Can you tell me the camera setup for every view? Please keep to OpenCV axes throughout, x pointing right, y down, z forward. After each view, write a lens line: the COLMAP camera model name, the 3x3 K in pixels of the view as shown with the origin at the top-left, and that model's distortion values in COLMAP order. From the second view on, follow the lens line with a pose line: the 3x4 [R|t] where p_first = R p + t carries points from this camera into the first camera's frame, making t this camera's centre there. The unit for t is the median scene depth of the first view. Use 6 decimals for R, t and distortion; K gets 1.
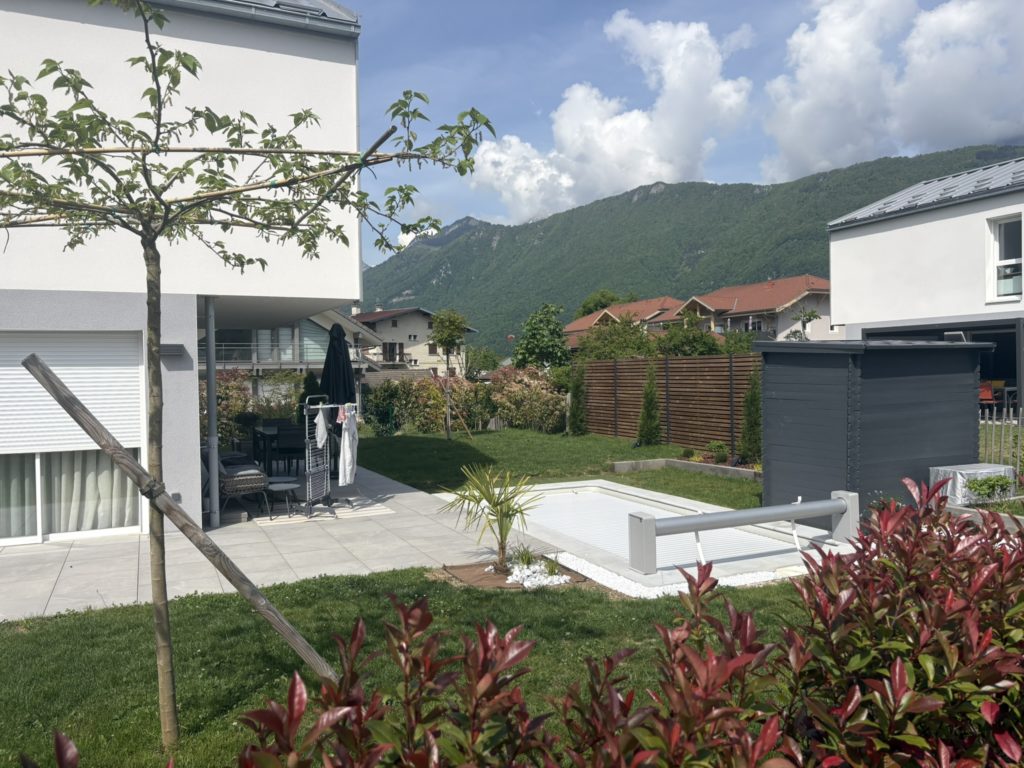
lens RADIAL K [[779.3, 0, 515.3], [0, 779.3, 369.1], [0, 0, 1]] dist [0.008658, -0.064025]
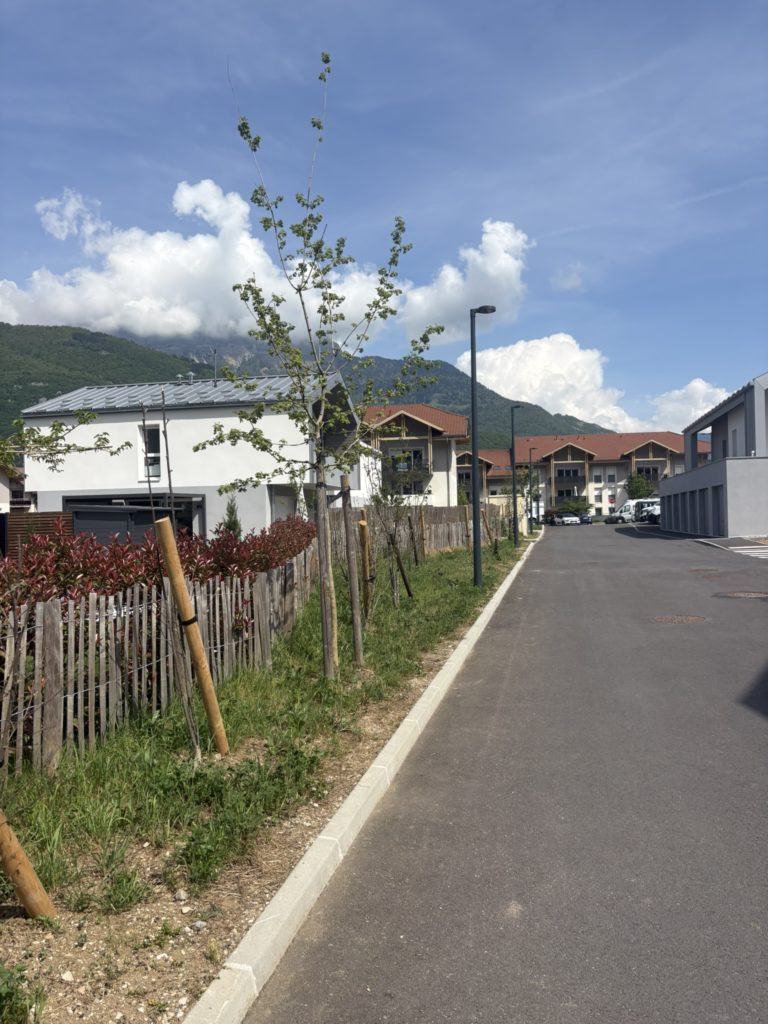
lens RADIAL K [[779.3, 0, 384.0], [0, 779.3, 512.0], [0, 0, 1]] dist [0.008658, -0.064025]
pose [[0.600583, 0.016531, 0.799391, -0.312564], [0.001572, 0.999760, -0.021856, 0.008435], [-0.799561, 0.014383, 0.600413, -0.288306]]
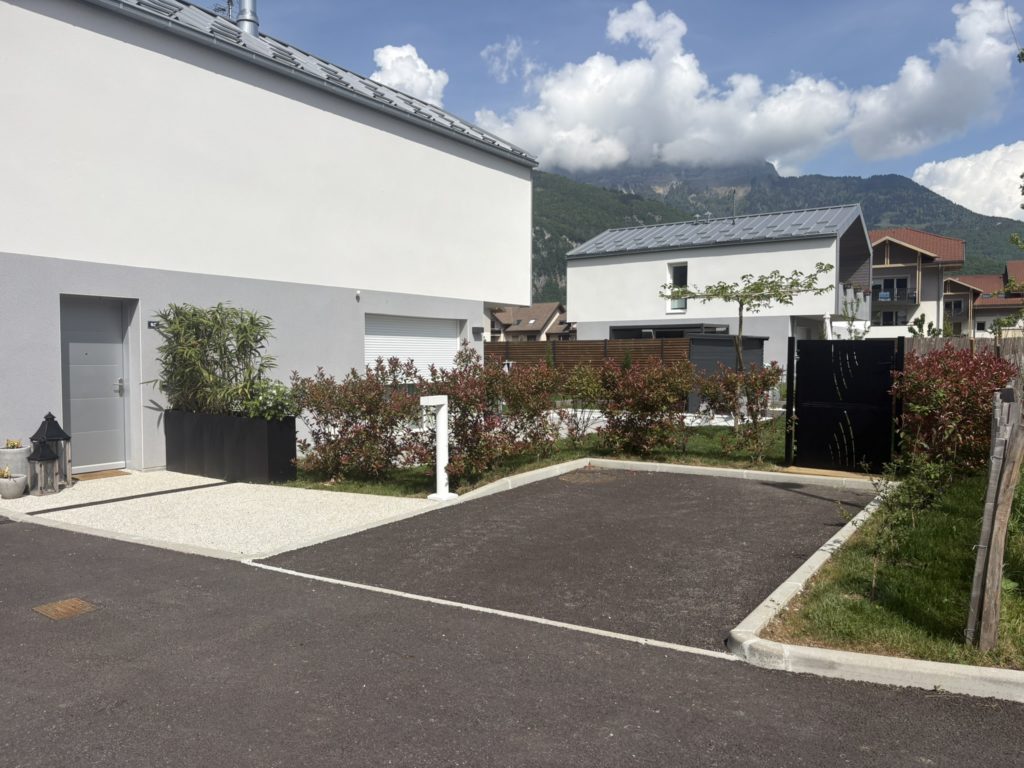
lens RADIAL K [[778.4, 0, 510.3], [0, 778.4, 397.0], [0, 0, 1]] dist [0.008962, -0.010082]
pose [[0.853295, -0.012175, 0.521287, -0.575627], [-0.016011, 0.998644, 0.049533, 0.018749], [-0.521183, -0.050612, 0.851943, -0.280685]]
